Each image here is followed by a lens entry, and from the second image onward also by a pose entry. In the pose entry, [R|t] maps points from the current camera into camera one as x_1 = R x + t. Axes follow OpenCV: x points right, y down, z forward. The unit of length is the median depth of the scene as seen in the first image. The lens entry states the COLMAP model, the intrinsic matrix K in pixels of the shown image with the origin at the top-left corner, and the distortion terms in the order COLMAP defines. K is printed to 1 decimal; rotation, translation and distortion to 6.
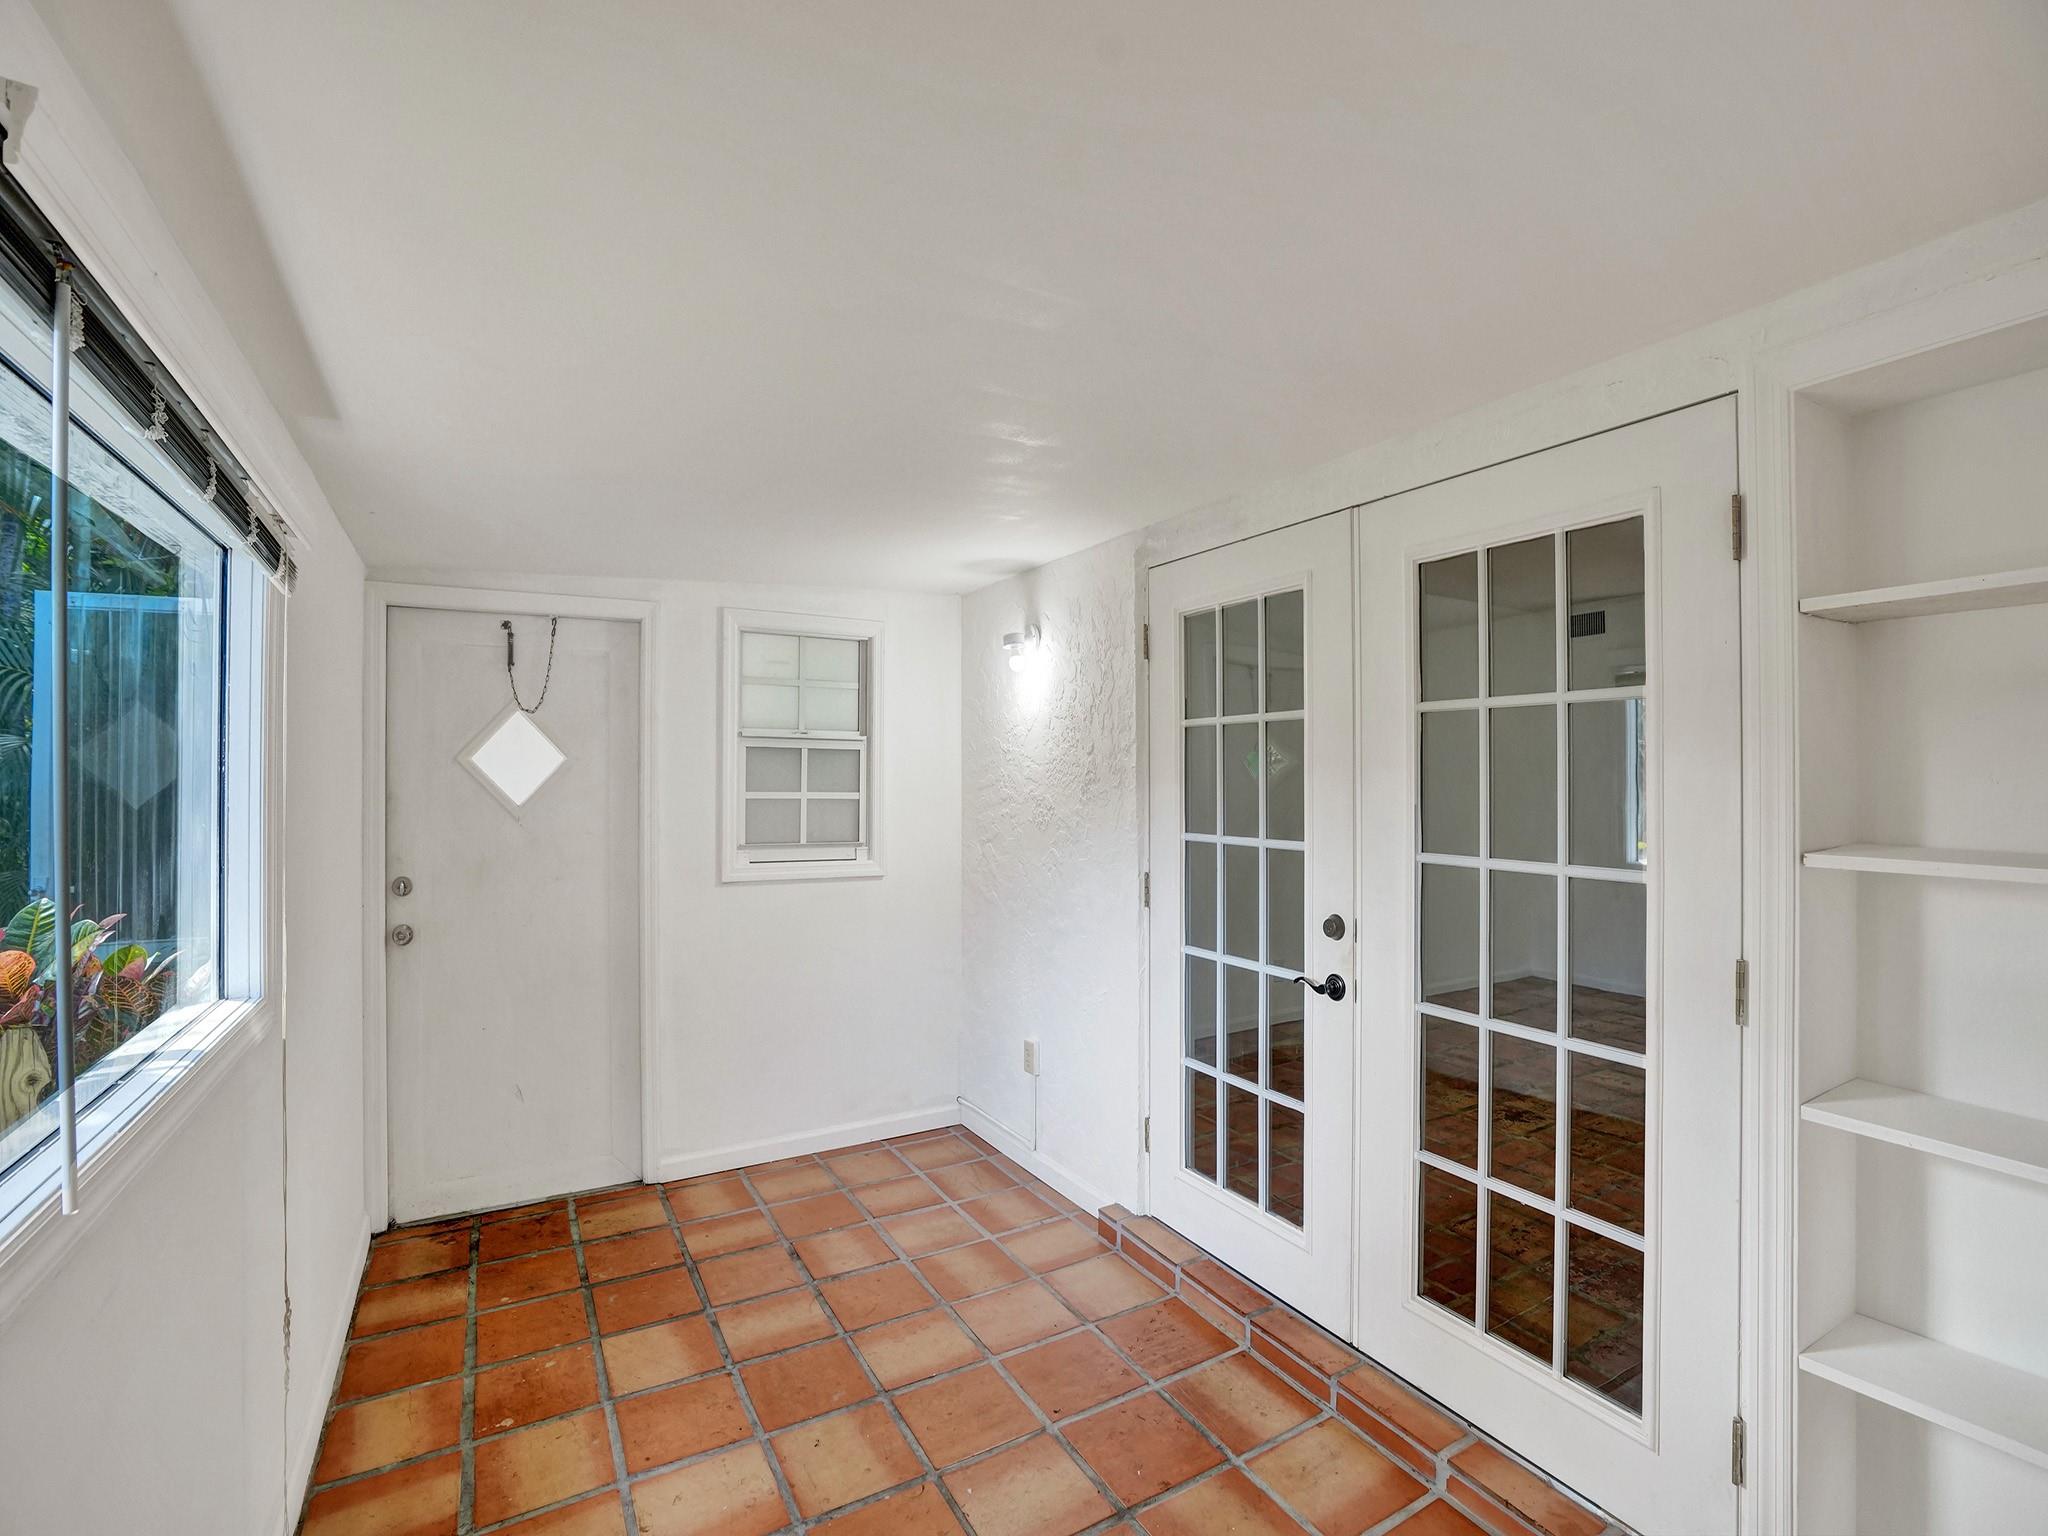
lens RADIAL K [[958.4, 0, 1018.5], [0, 958.4, 775.1], [0, 0, 1]] dist [-0.052555, 0.014273]
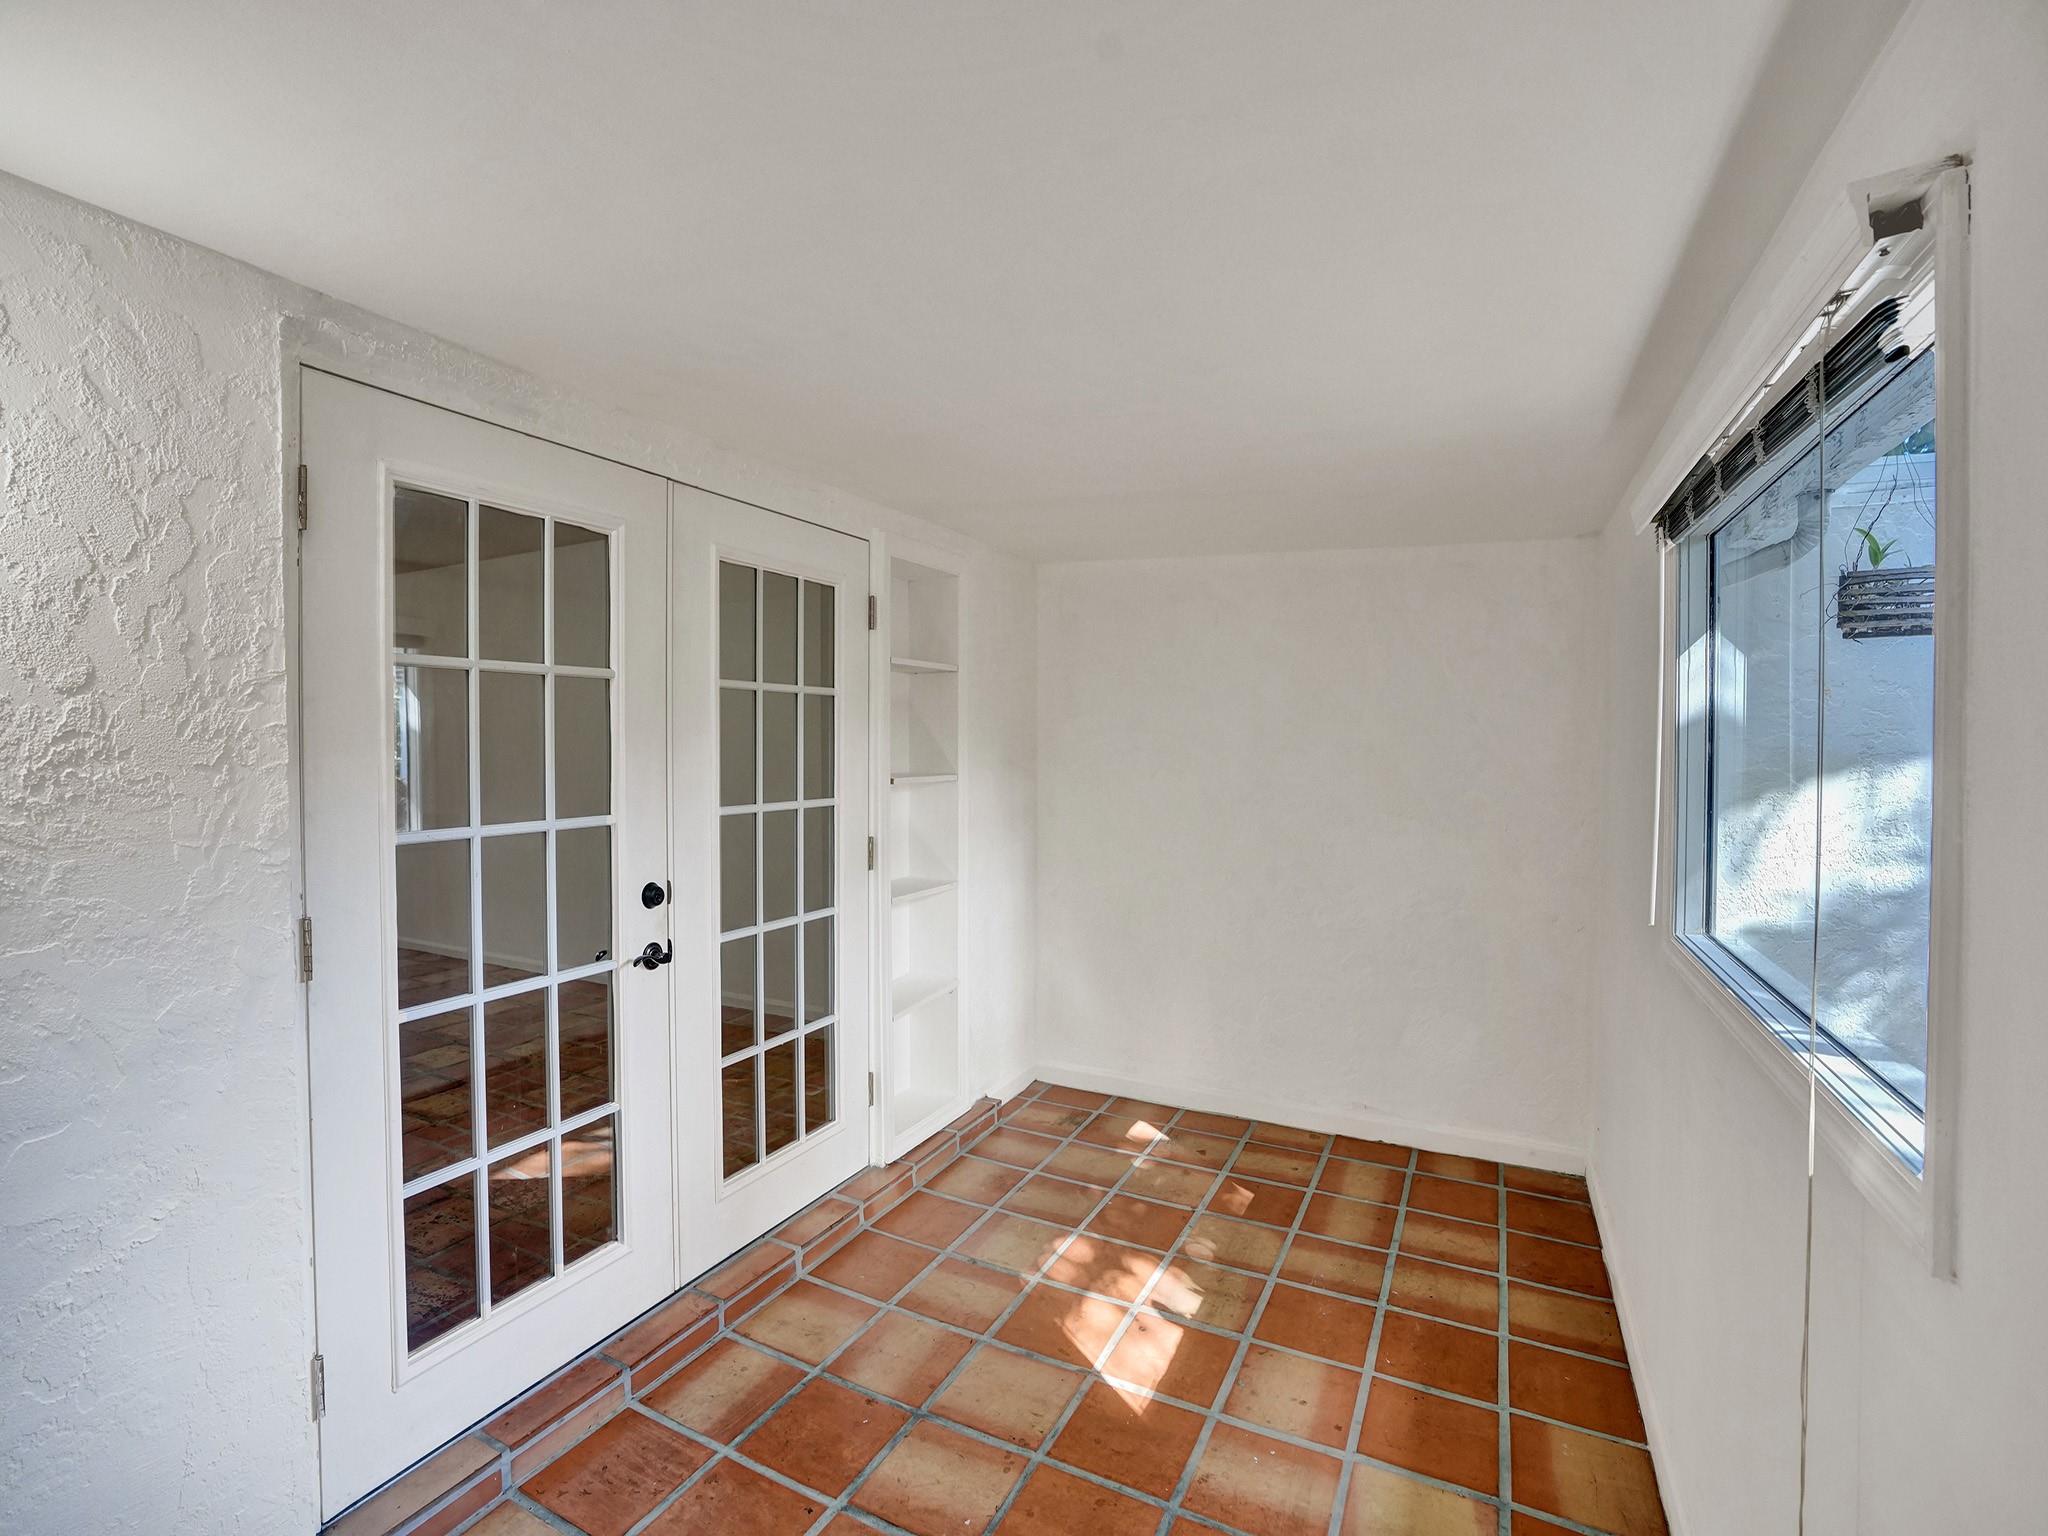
lens RADIAL K [[958.4, 0, 1010.3], [0, 958.4, 747.7], [0, 0, 1]] dist [-0.052555, 0.014273]
pose [[-0.559346, -0.012390, 0.828842, -0.685172], [-0.005879, 0.999922, 0.010980, -0.006054], [-0.828913, 0.001269, -0.559375, 1.237440]]
